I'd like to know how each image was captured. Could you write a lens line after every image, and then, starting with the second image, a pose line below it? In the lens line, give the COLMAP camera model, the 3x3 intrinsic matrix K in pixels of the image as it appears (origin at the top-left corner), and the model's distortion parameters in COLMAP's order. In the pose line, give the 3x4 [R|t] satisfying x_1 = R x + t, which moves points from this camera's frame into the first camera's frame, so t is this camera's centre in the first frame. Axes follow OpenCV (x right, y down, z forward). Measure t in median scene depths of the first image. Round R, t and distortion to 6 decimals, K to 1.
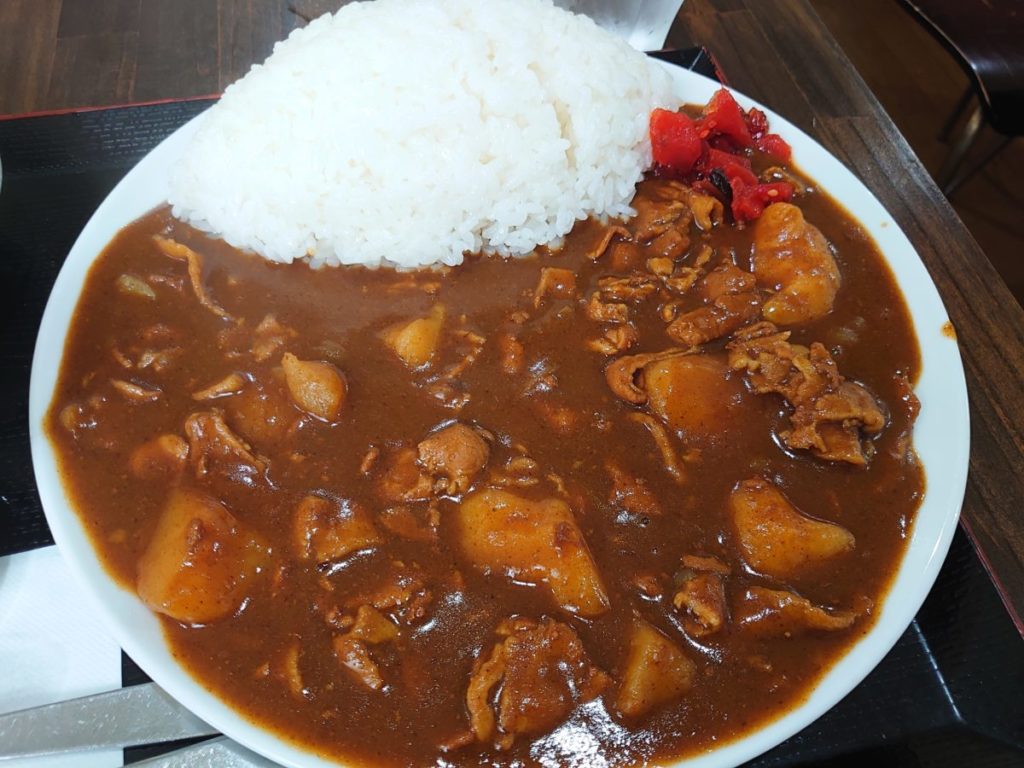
lens RADIAL K [[788.5, 0, 505.4], [0, 788.5, 409.2], [0, 0, 1]] dist [0.035040, -0.206088]
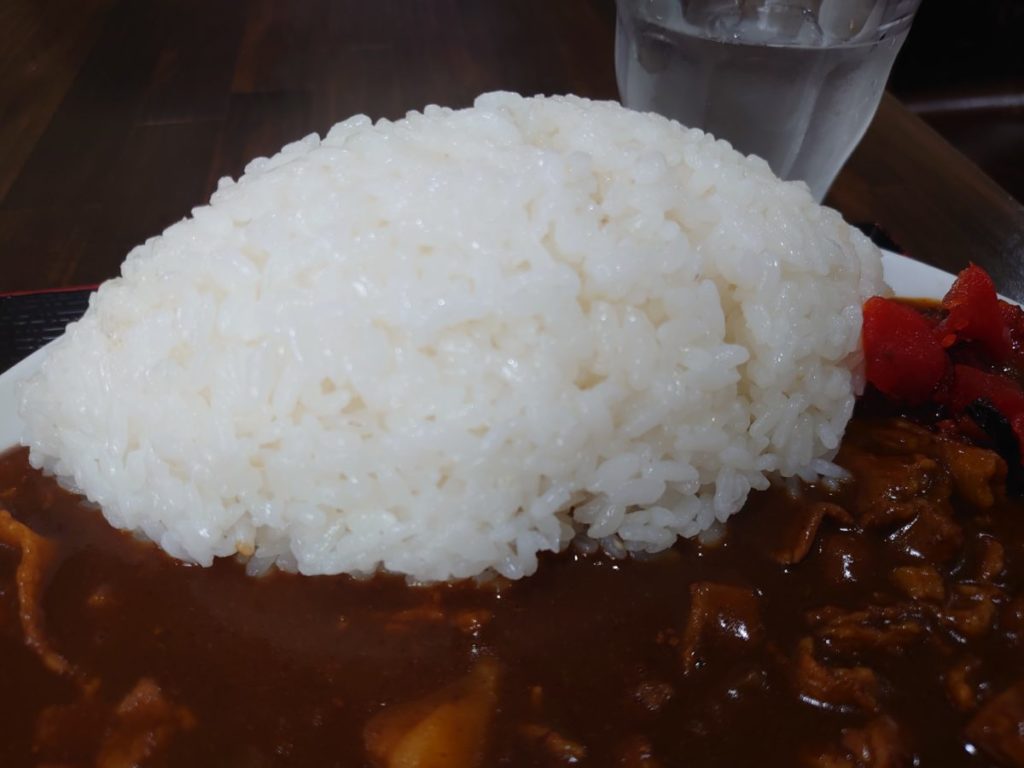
lens RADIAL K [[788.5, 0, 505.4], [0, 788.5, 409.2], [0, 0, 1]] dist [0.035040, -0.206088]
pose [[0.998287, 0.013021, -0.057034, -0.050359], [-0.027186, 0.966511, -0.255182, -0.170173], [0.051801, 0.256295, 0.965210, 0.519035]]
